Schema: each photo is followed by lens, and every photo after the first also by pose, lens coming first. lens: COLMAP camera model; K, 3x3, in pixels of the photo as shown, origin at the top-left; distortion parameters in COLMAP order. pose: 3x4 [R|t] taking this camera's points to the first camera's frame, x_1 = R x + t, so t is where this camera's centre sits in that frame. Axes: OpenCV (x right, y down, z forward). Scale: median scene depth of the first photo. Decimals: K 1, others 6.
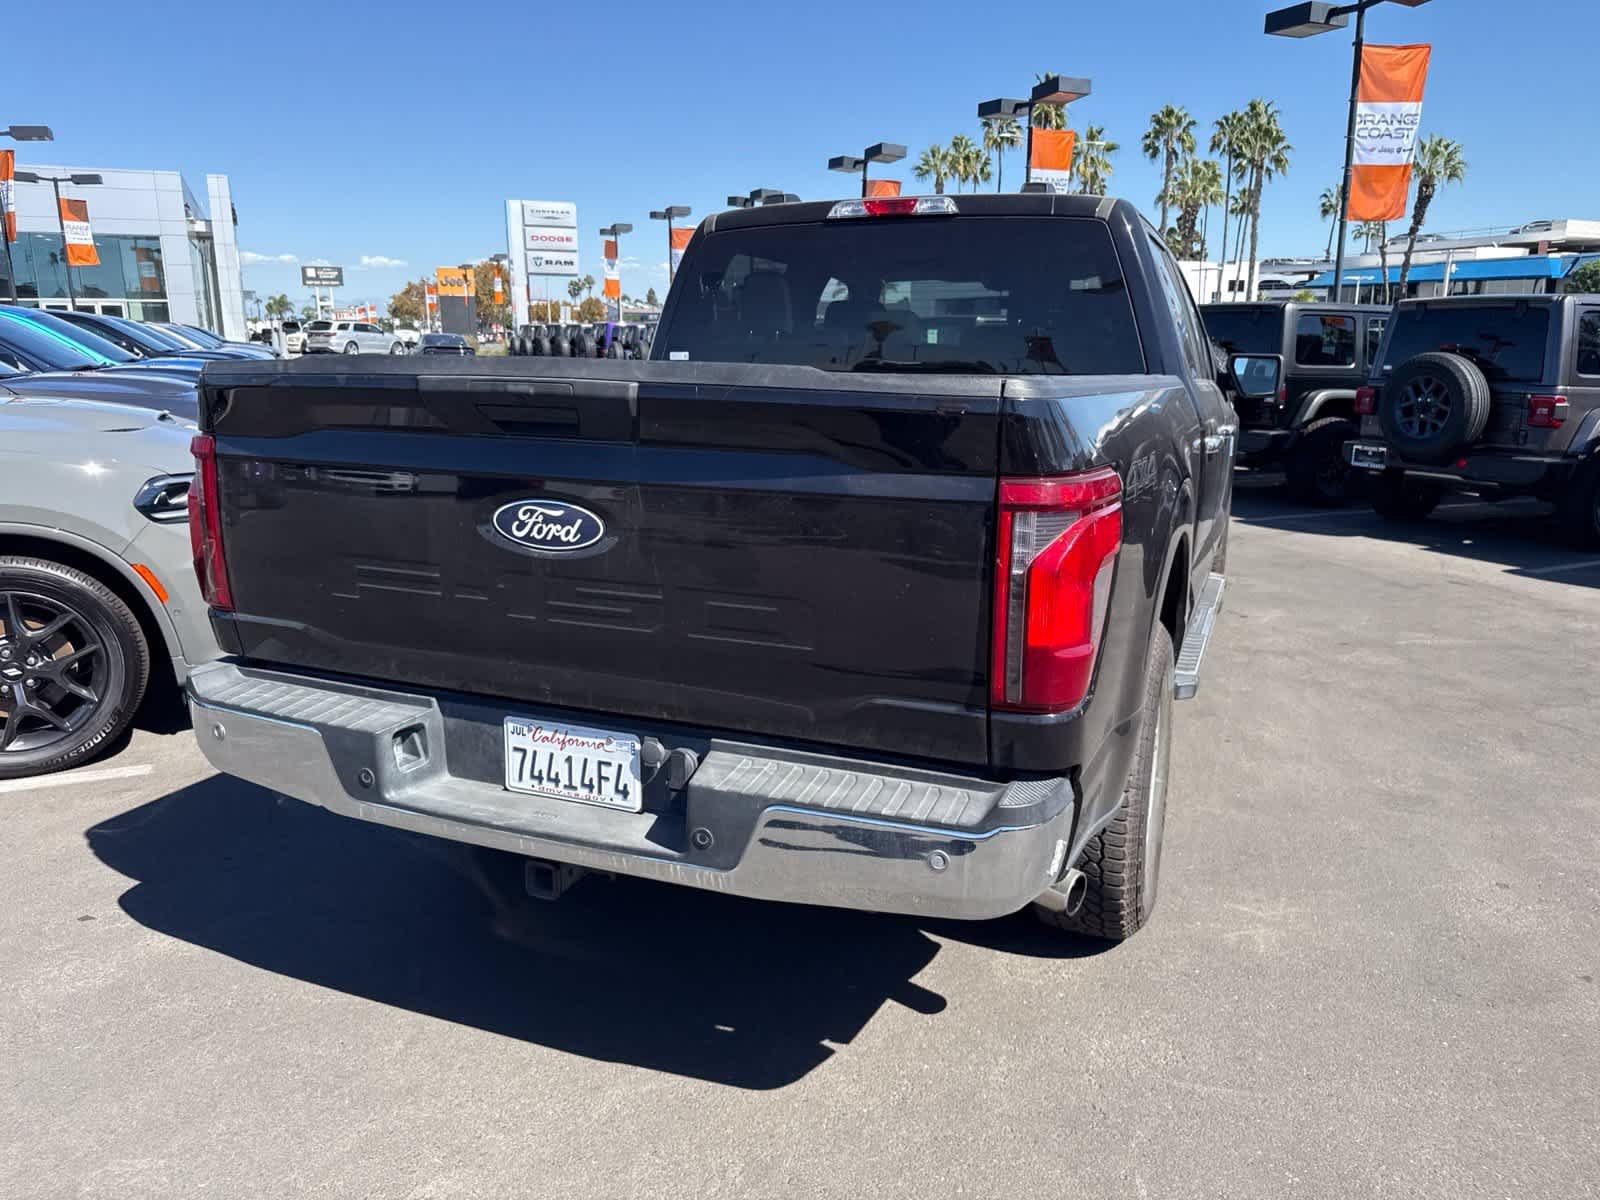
lens RADIAL K [[1144.2, 0, 812.5], [0, 1144.2, 586.6], [0, 0, 1]] dist [0.046467, -0.053475]
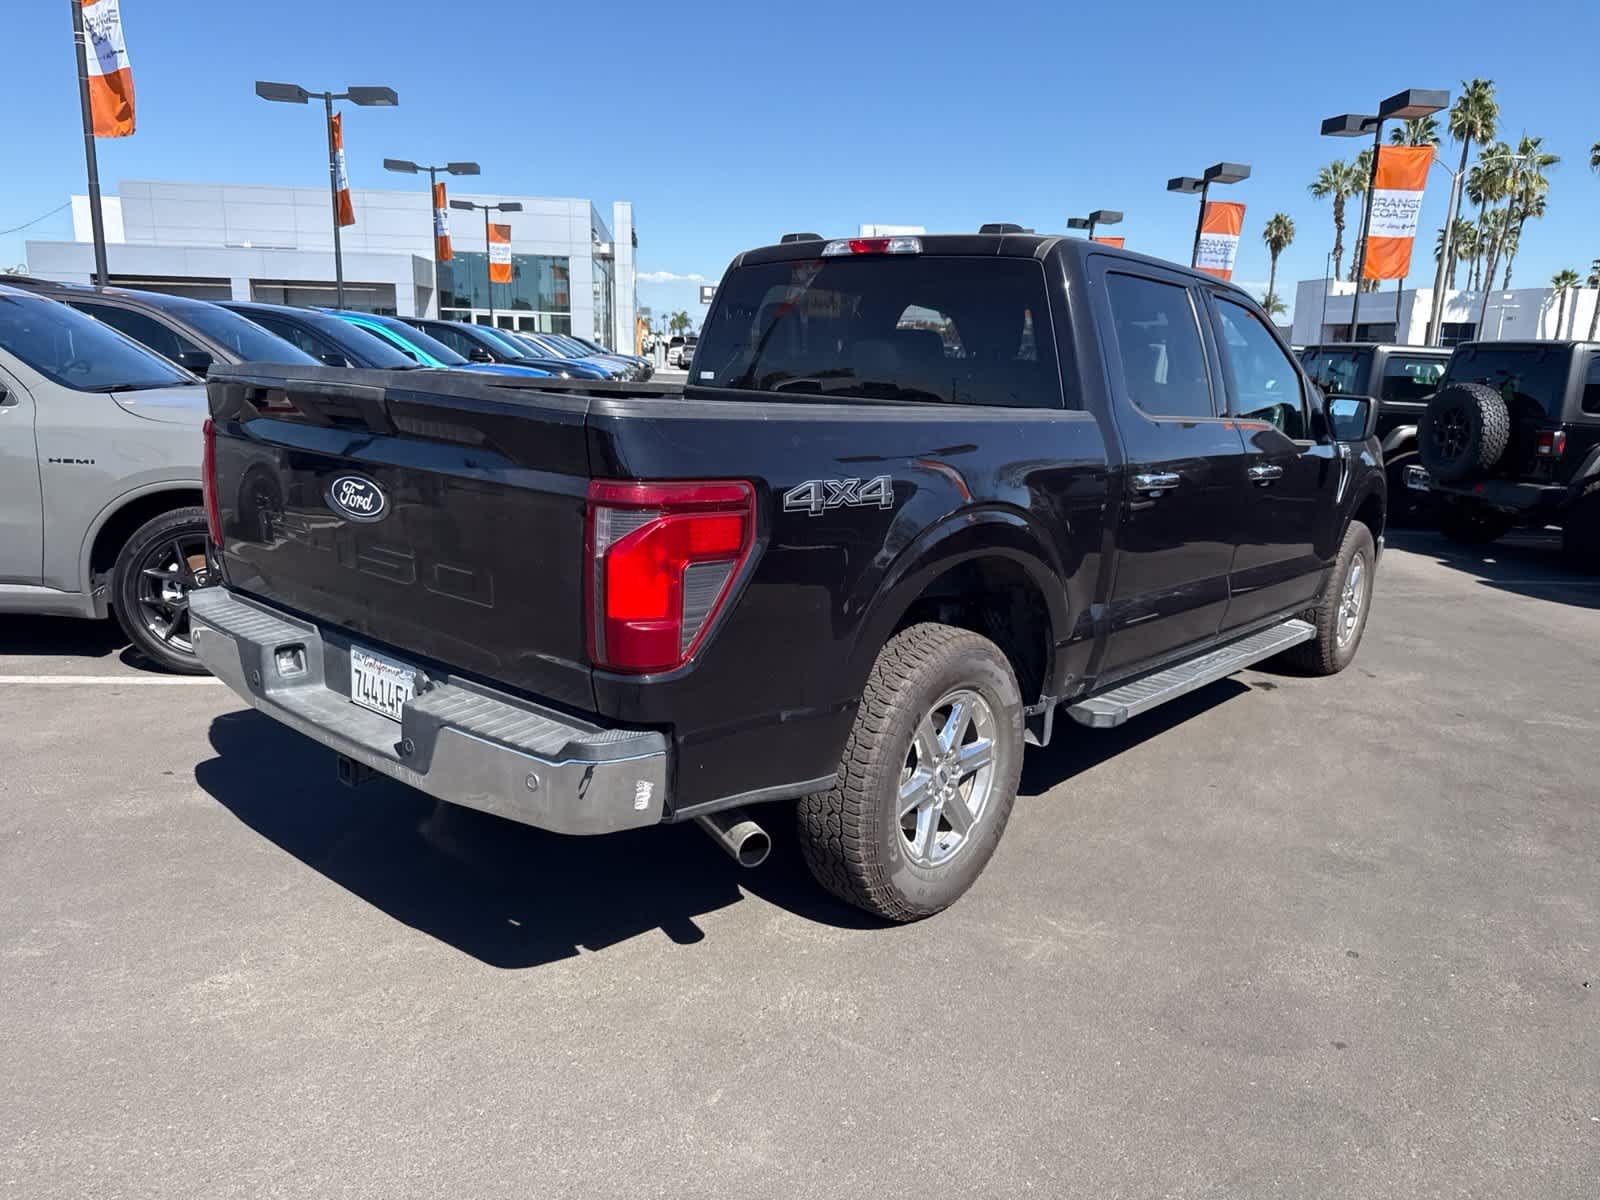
lens RADIAL K [[1144.2, 0, 811.9], [0, 1144.2, 600.4], [0, 0, 1]] dist [0.046467, -0.053475]
pose [[0.949483, 0.095932, -0.298796, 0.533235], [-0.097647, 0.995178, 0.009220, 0.000968], [0.298239, 0.020422, 0.954273, -0.074163]]
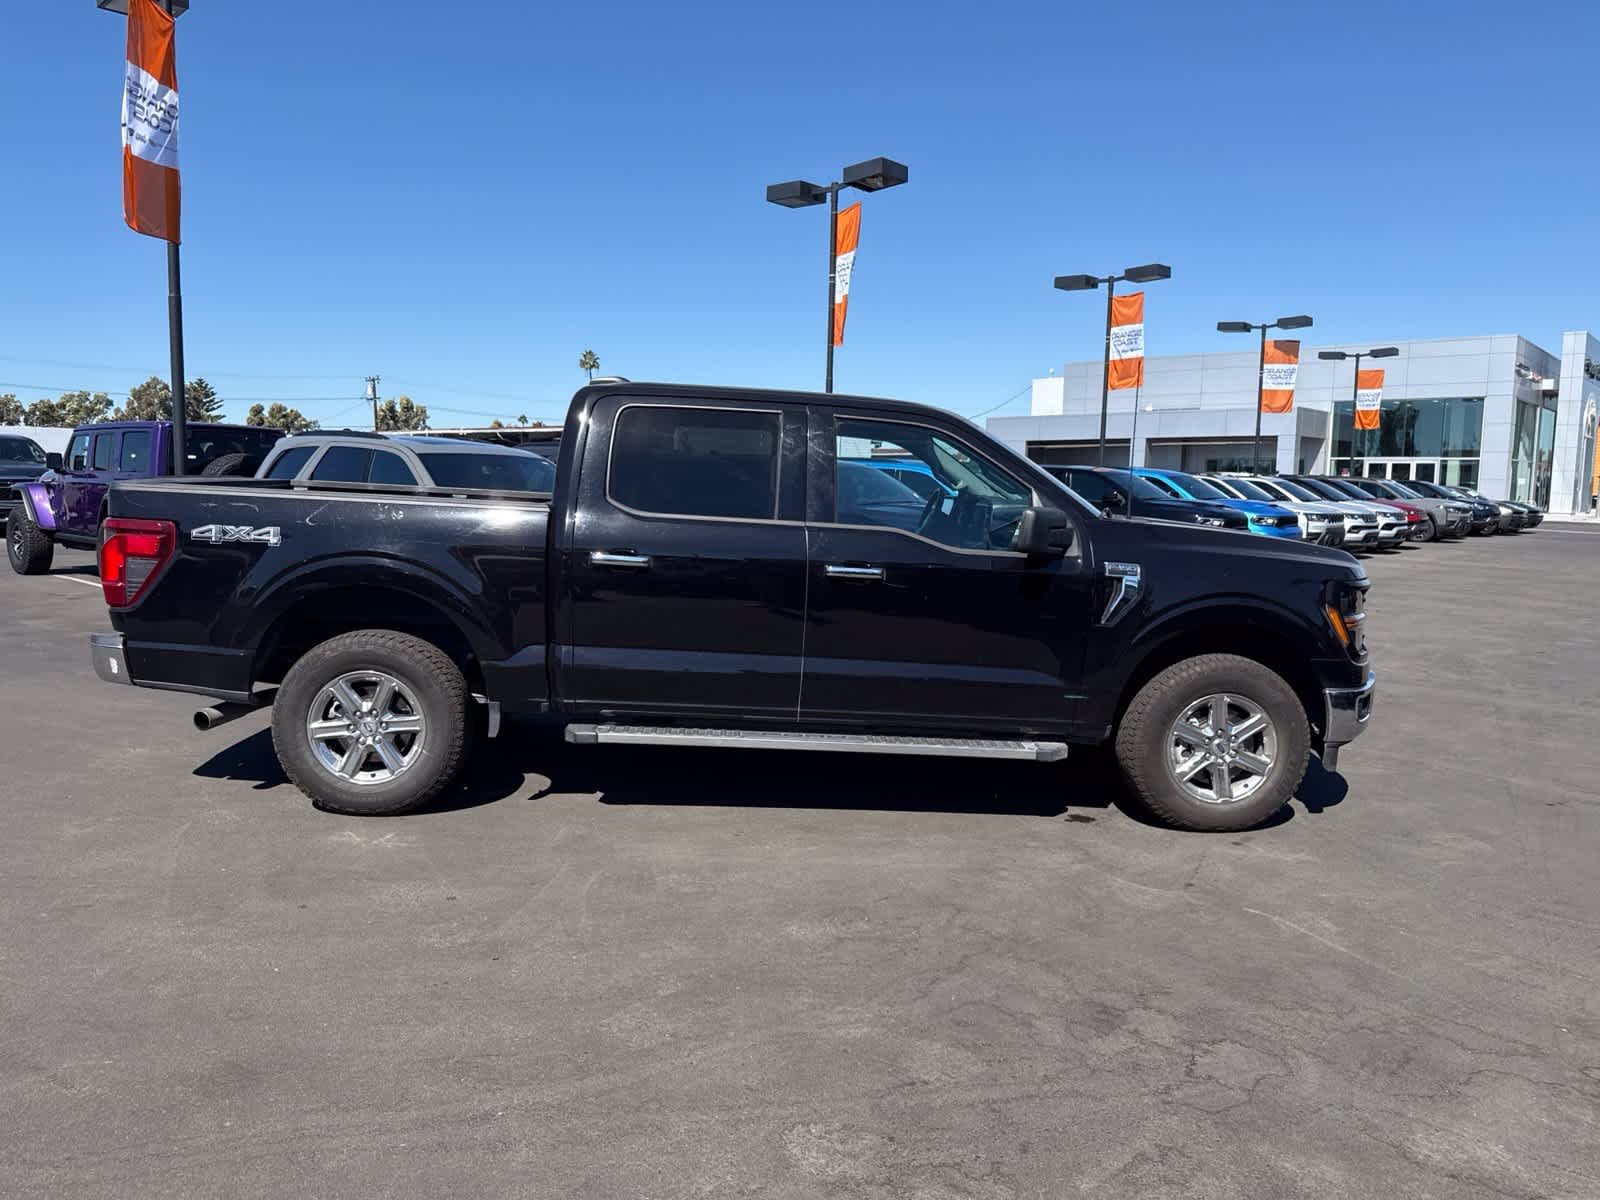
lens RADIAL K [[1144.2, 0, 797.6], [0, 1144.2, 615.2], [0, 0, 1]] dist [0.046467, -0.053475]
pose [[0.401755, 0.117230, -0.908213, 2.329407], [-0.215185, 0.976087, 0.030802, -0.210045], [0.890106, 0.183059, 0.417374, 0.931961]]
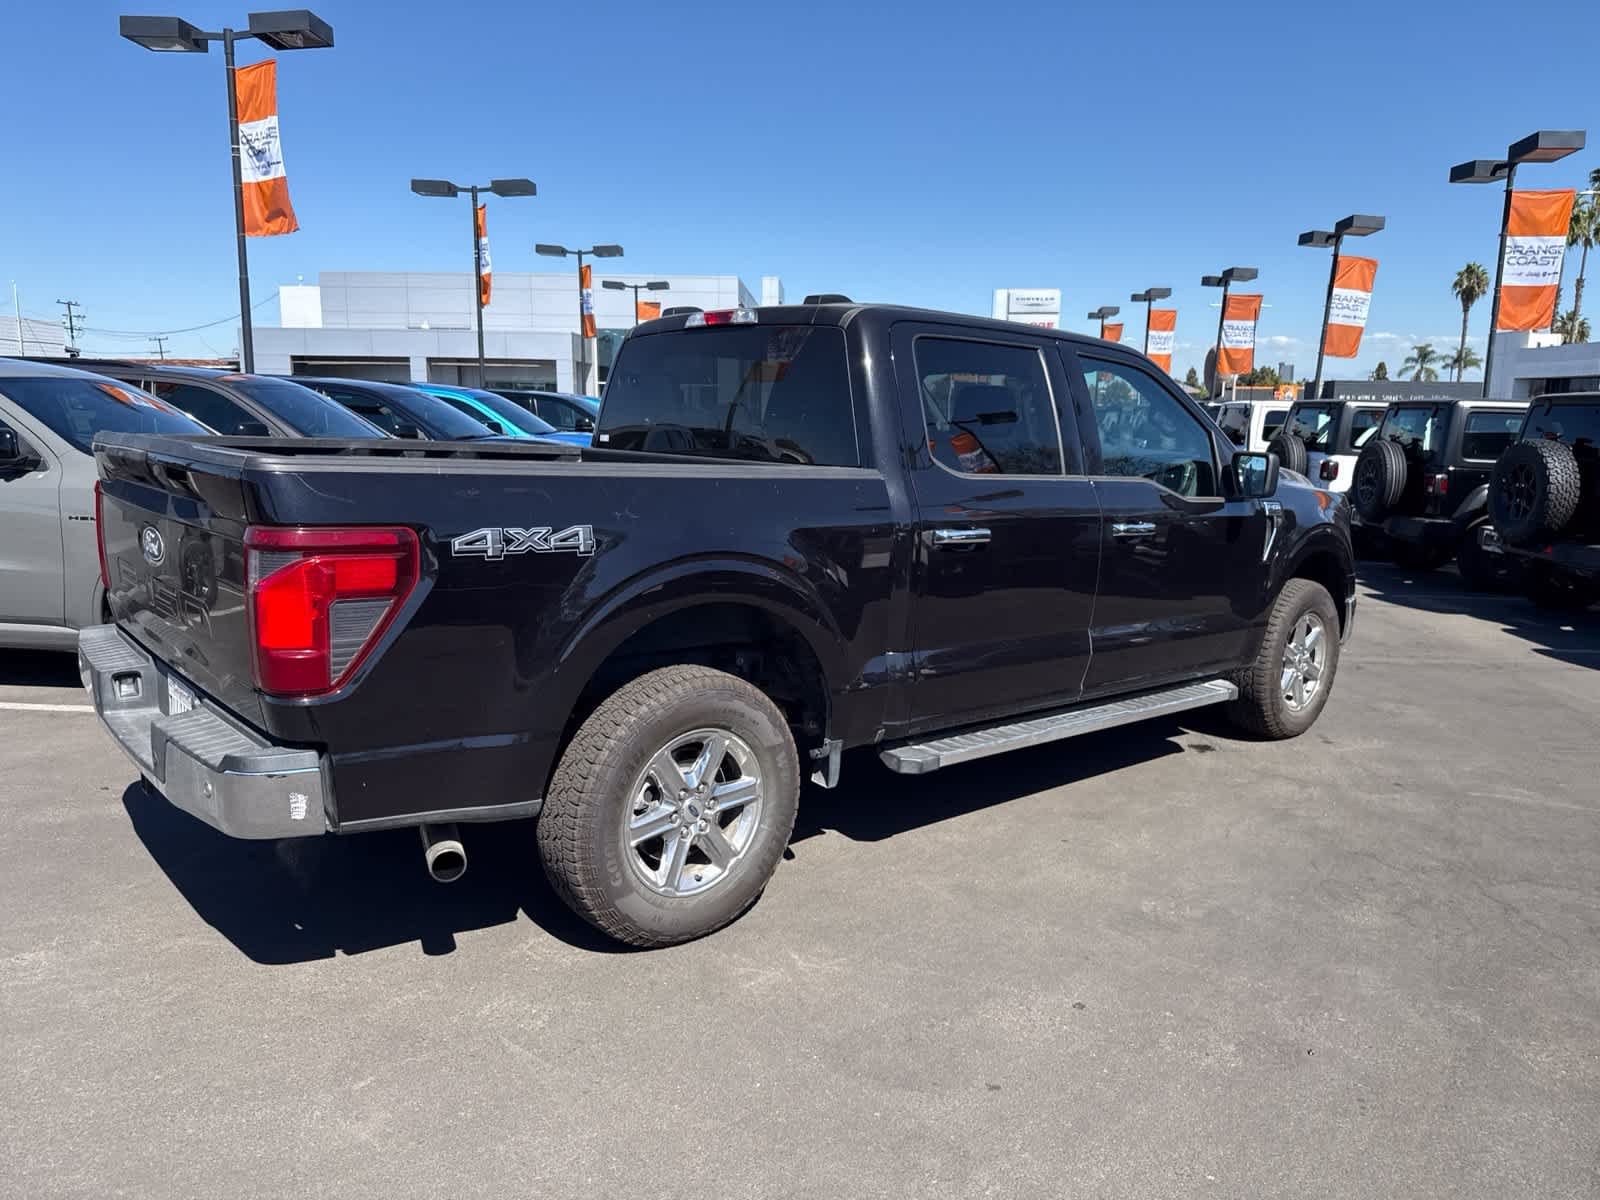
lens RADIAL K [[1144.2, 0, 800.7], [0, 1144.2, 605.2], [0, 0, 1]] dist [0.046467, -0.053475]
pose [[0.888933, 0.091432, -0.448819, 0.984892], [-0.114444, 0.993131, -0.024350, -0.027353], [0.443510, 0.073010, 0.893291, 0.019200]]
